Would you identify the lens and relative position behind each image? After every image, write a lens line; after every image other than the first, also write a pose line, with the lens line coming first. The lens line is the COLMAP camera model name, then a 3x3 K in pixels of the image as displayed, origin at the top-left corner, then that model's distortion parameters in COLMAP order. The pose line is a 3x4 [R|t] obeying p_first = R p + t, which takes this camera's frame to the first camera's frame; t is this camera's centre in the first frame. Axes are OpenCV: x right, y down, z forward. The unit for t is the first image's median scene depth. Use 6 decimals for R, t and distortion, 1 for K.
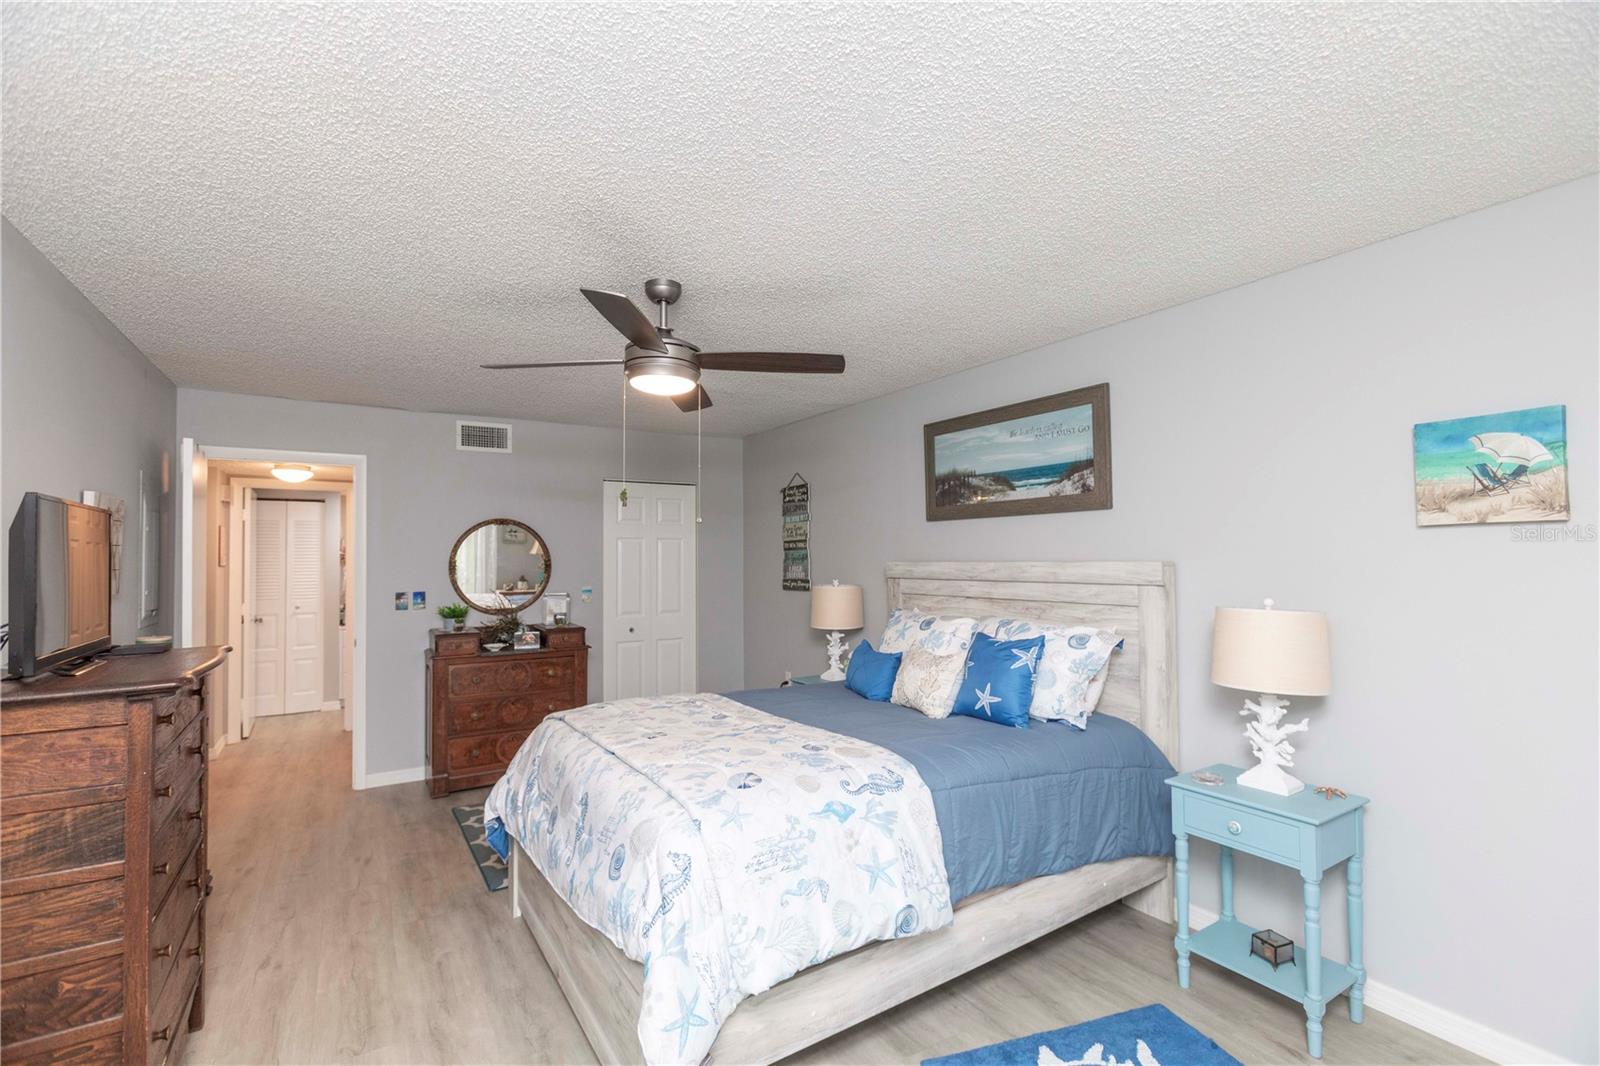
lens RADIAL K [[712.2, 0, 787.3], [0, 712.2, 533.1], [0, 0, 1]] dist [-0.010977, 0.009401]
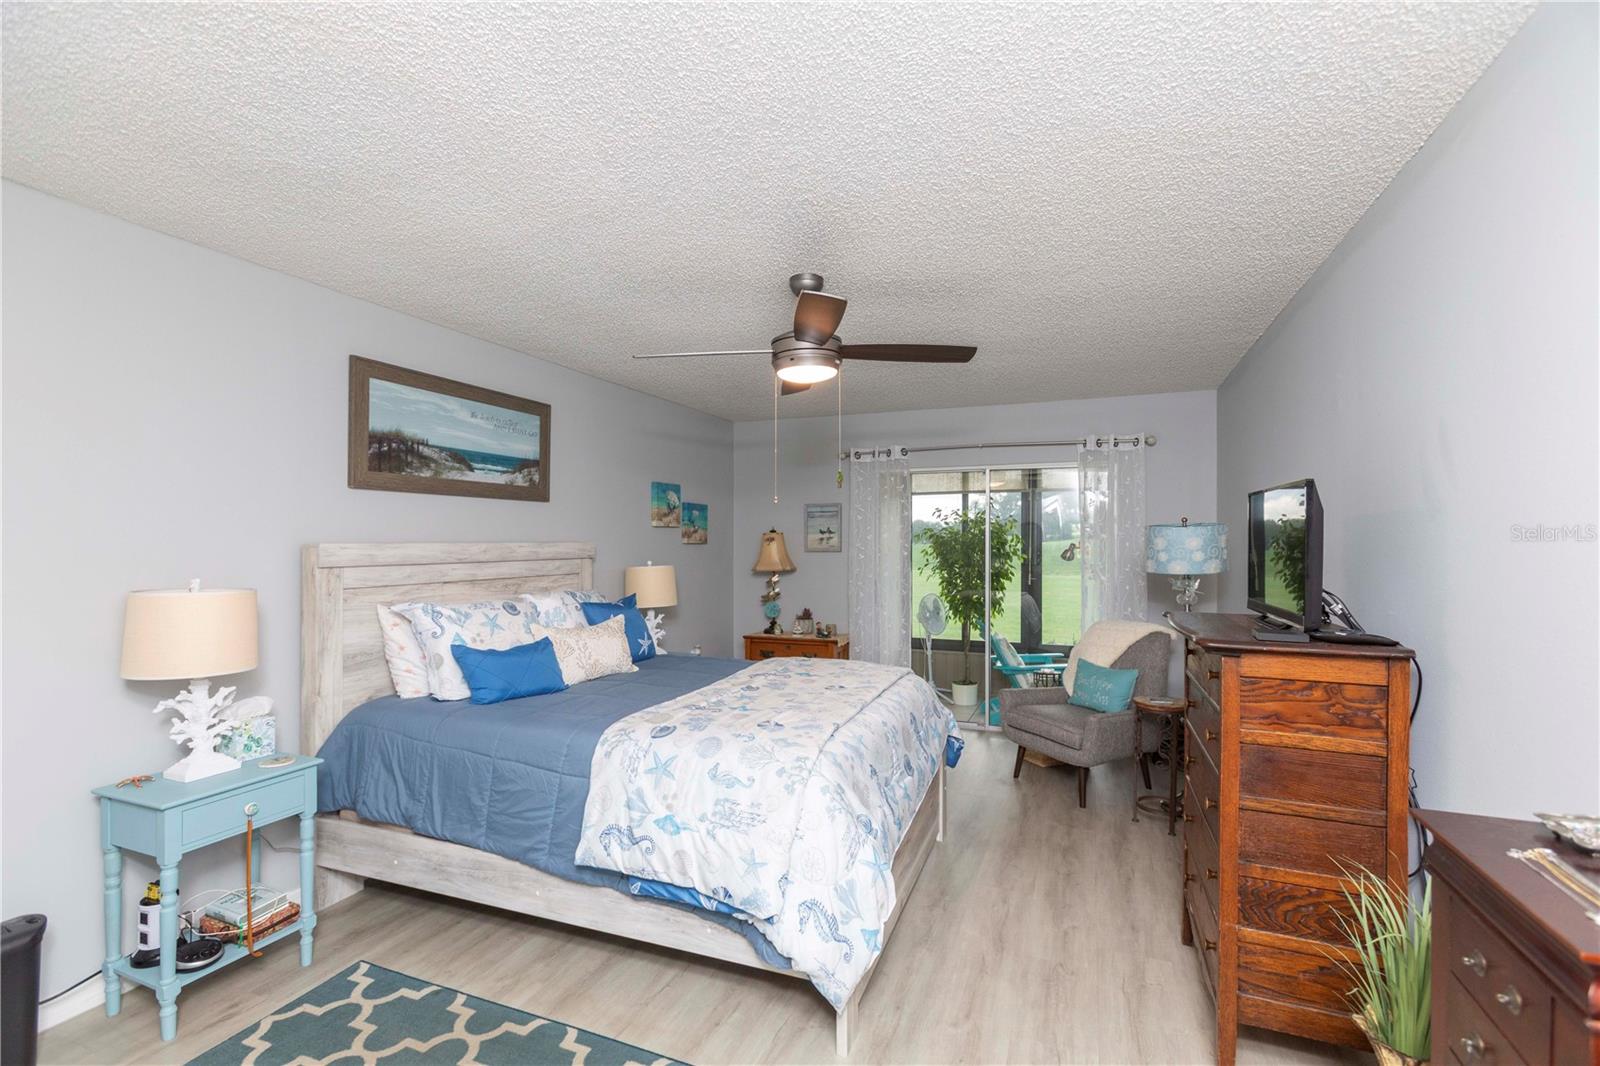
lens RADIAL K [[712.2, 0, 790.2], [0, 712.2, 542.3], [0, 0, 1]] dist [-0.010977, 0.009401]
pose [[-0.580136, -0.004665, 0.814506, -0.762264], [-0.034593, 0.999222, -0.018916, 0.043296], [-0.813784, -0.039150, -0.579847, 1.218726]]
